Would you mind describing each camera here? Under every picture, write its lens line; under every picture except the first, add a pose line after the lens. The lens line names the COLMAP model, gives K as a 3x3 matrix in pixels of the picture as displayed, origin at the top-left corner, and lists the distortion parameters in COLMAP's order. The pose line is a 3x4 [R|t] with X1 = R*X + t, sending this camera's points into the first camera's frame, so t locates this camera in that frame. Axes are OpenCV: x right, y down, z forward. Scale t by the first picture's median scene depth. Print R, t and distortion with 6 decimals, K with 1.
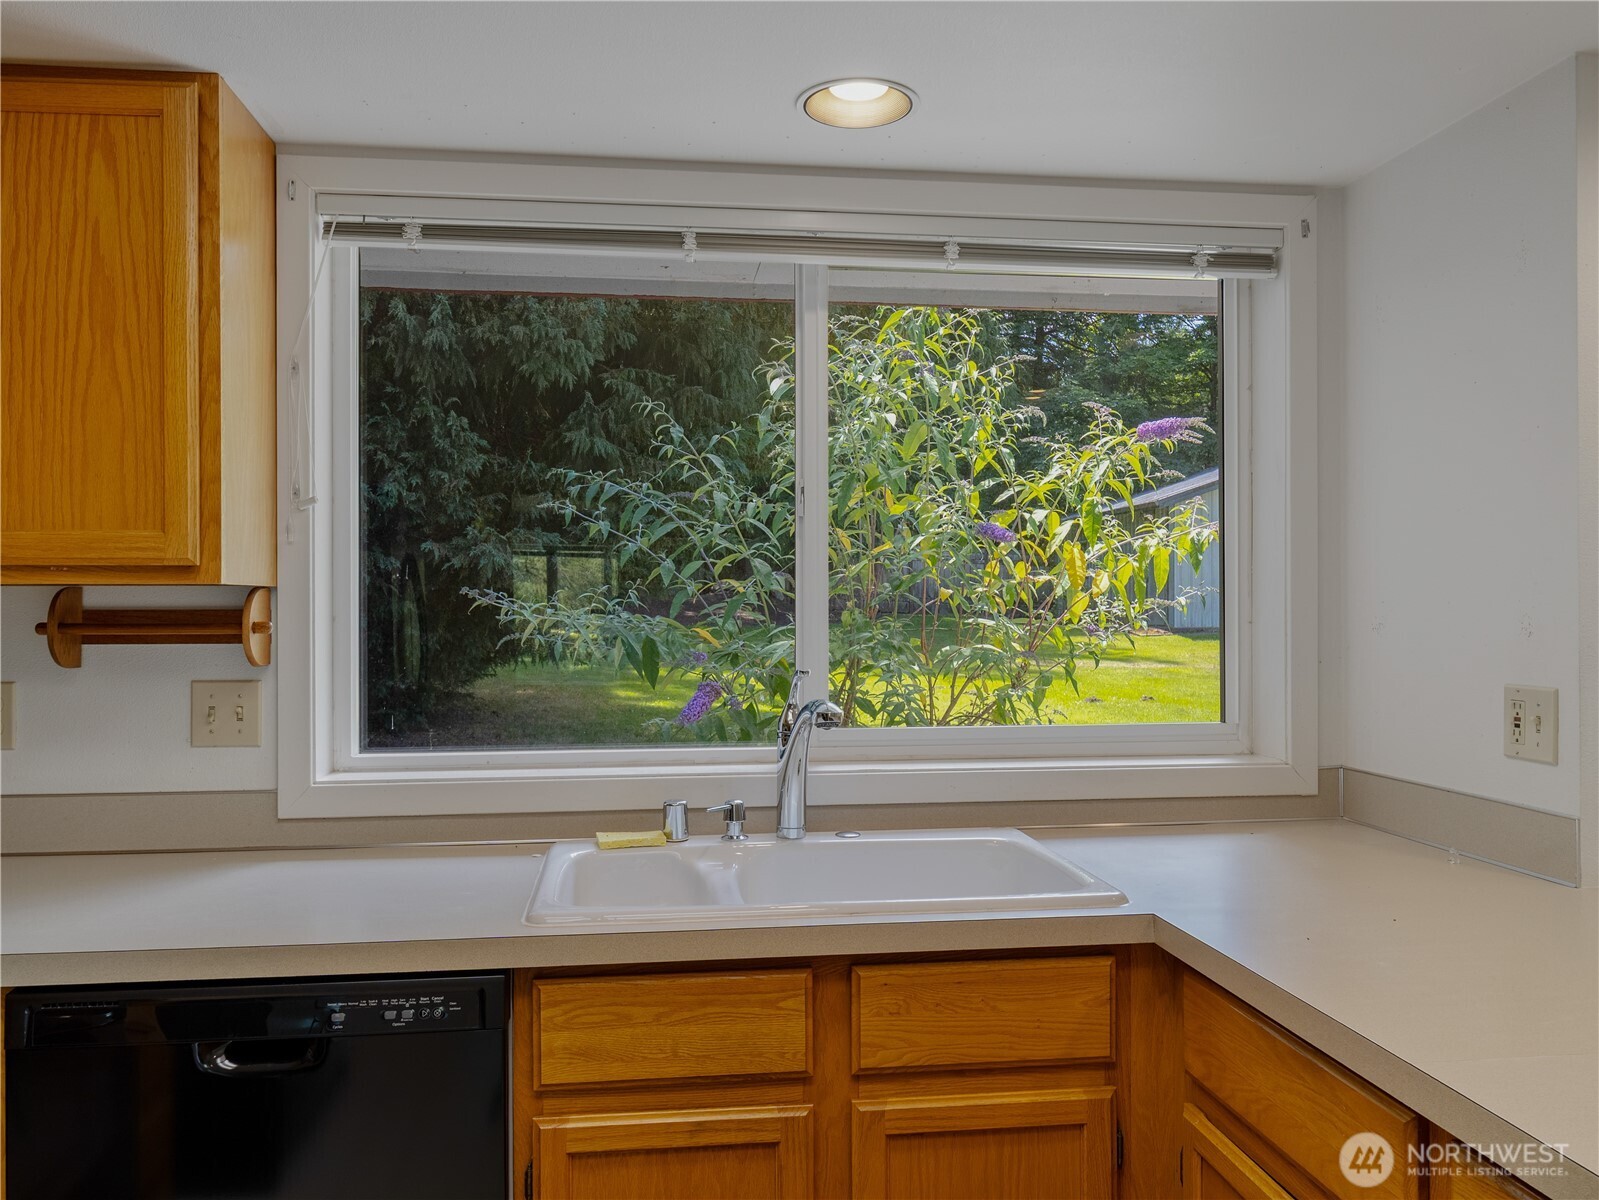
lens RADIAL K [[1275.8, 0, 802.6], [0, 1275.8, 601.2], [0, 0, 1]] dist [-0.004957, -0.004806]
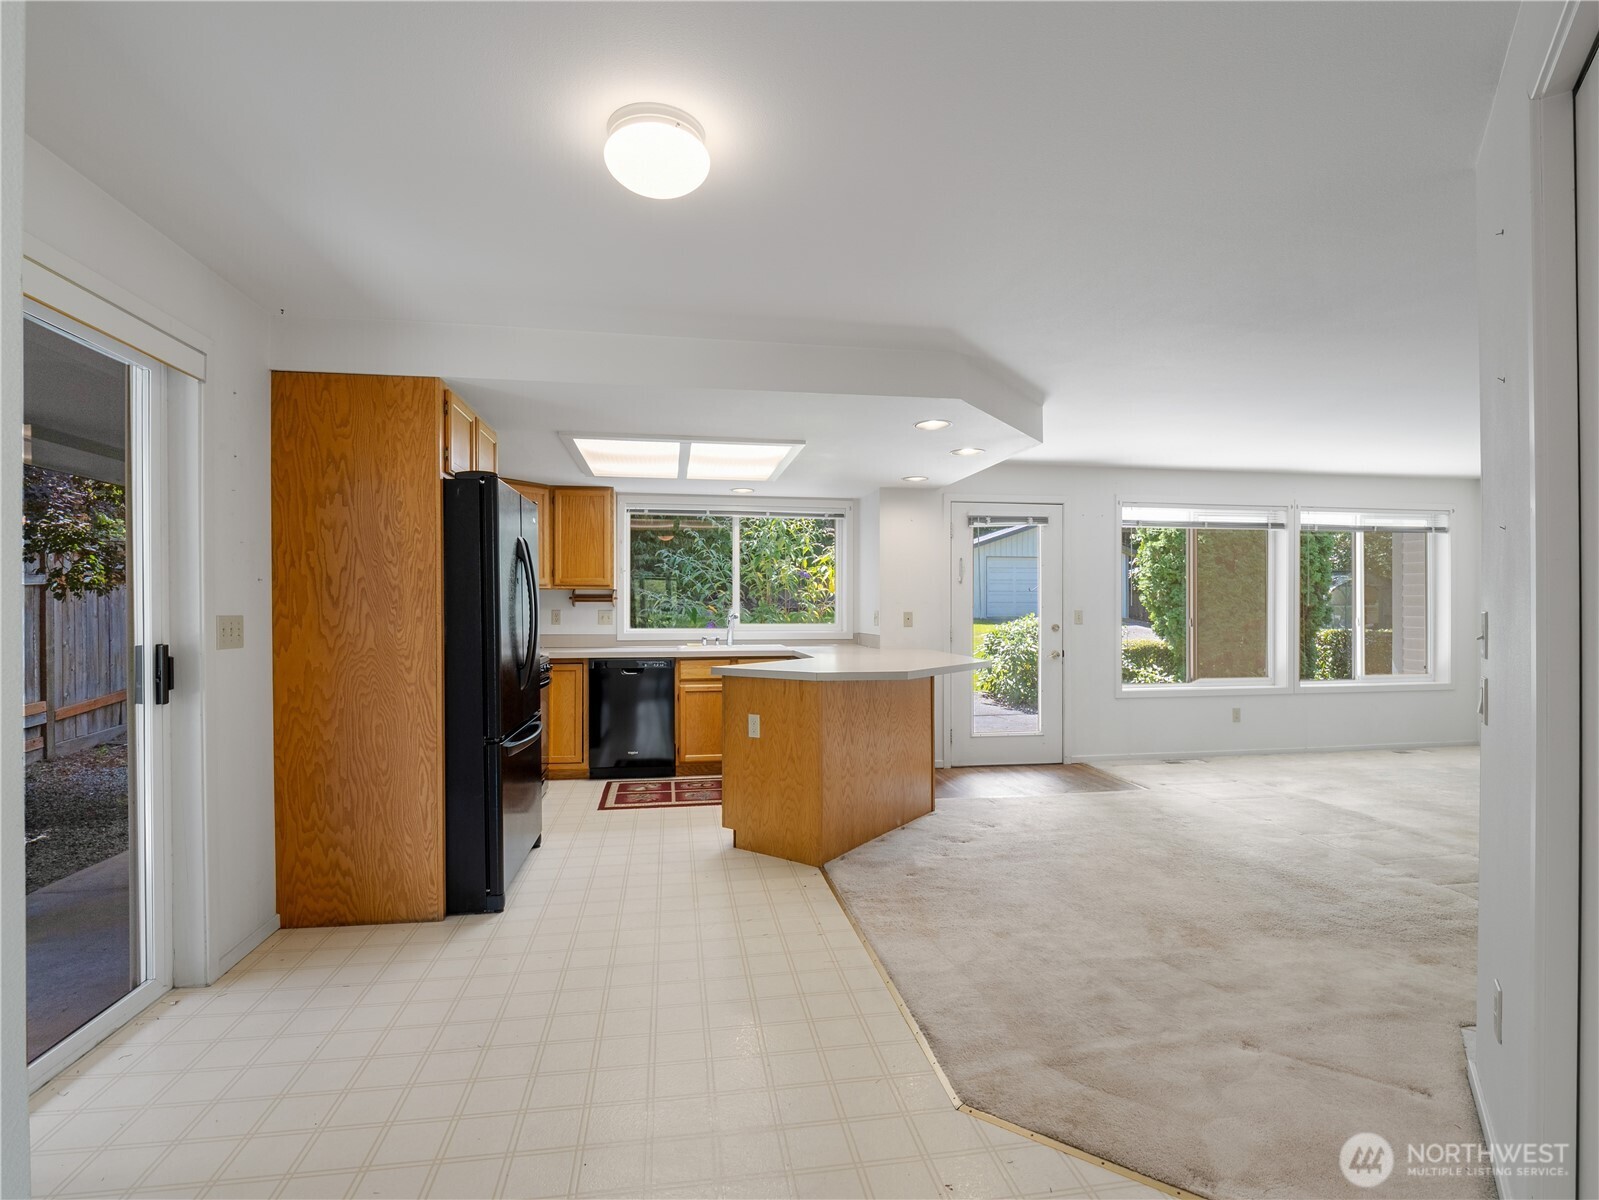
lens RADIAL K [[779.4, 0, 791.6], [0, 779.4, 607.6], [0, 0, 1]] dist [-0.012509, -0.003065]
pose [[0.999619, 0.003936, 0.027325, 0.135109], [-0.003960, 0.999992, 0.000857, 0.047333], [-0.027322, -0.000965, 0.999626, -1.793450]]
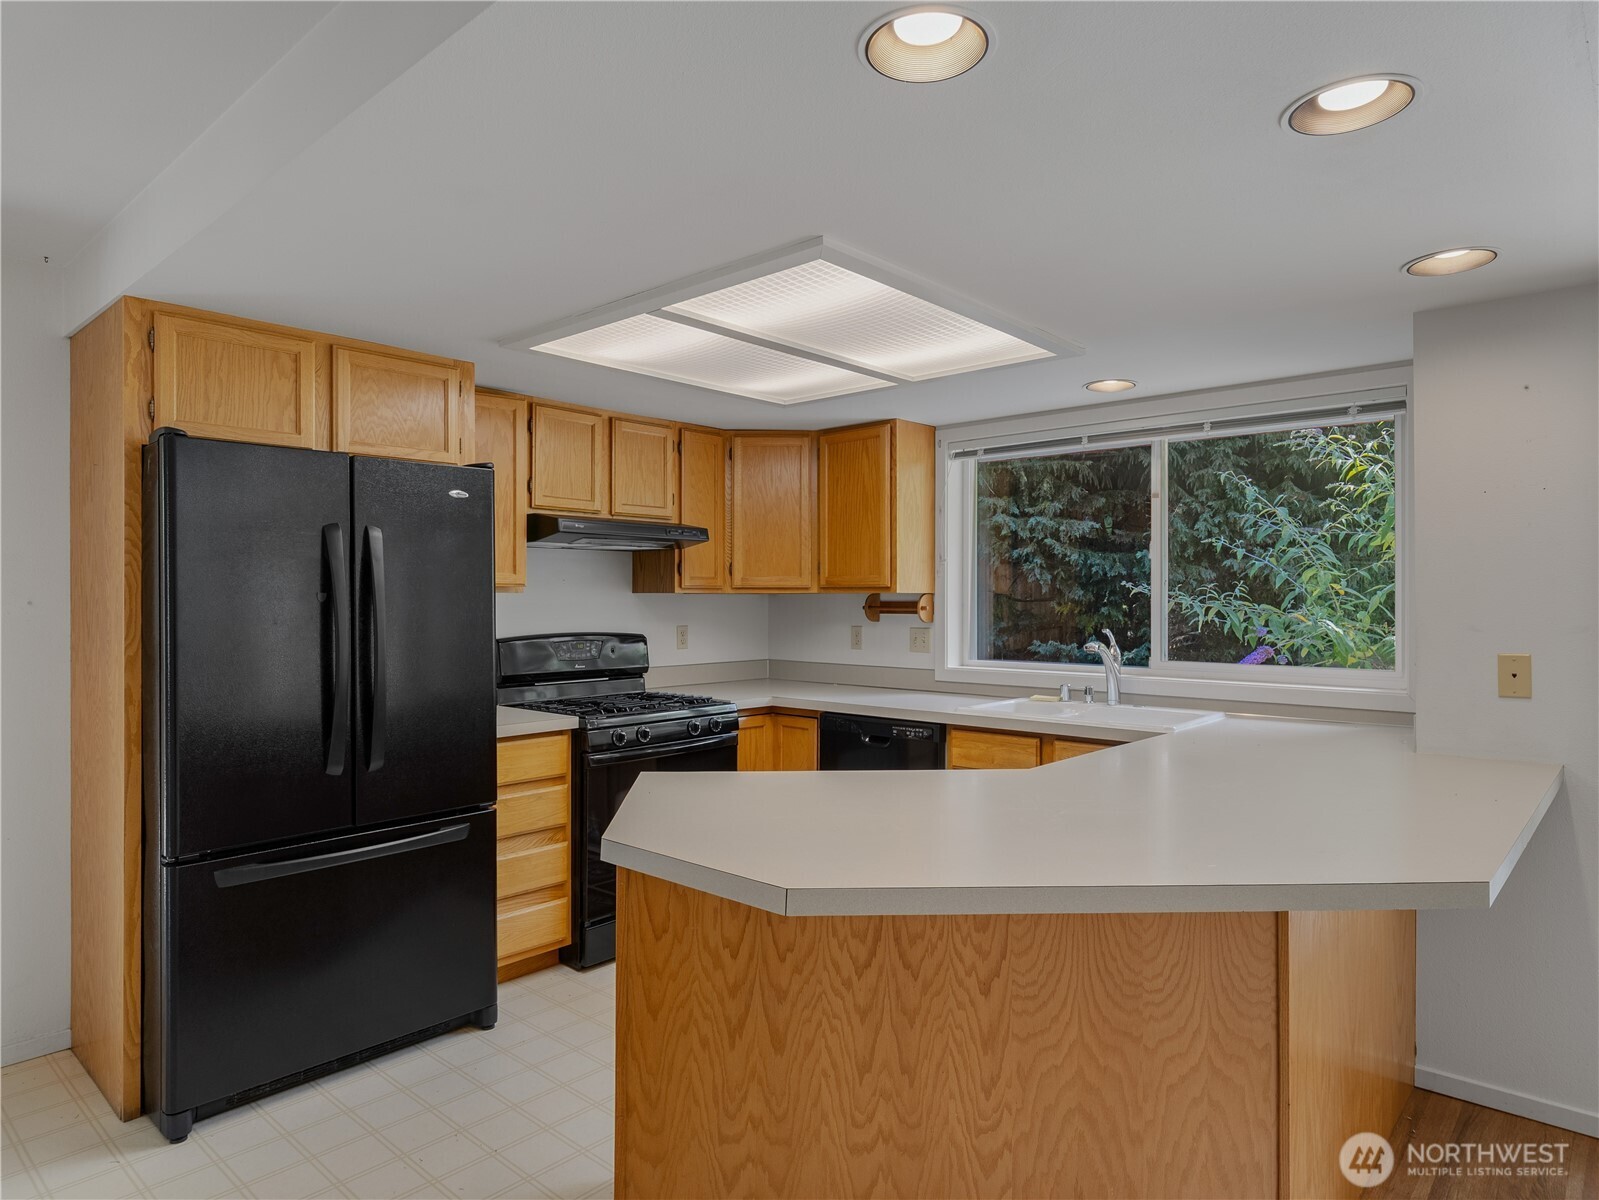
lens RADIAL K [[954.6, 0, 799.3], [0, 954.6, 594.2], [0, 0, 1]] dist [-0.005860, 0.000620]
pose [[0.650171, 0.000838, -0.759787, 0.913273], [-0.002257, 0.999997, -0.000829, -0.007014], [0.759784, 0.002255, 0.650171, -0.510576]]
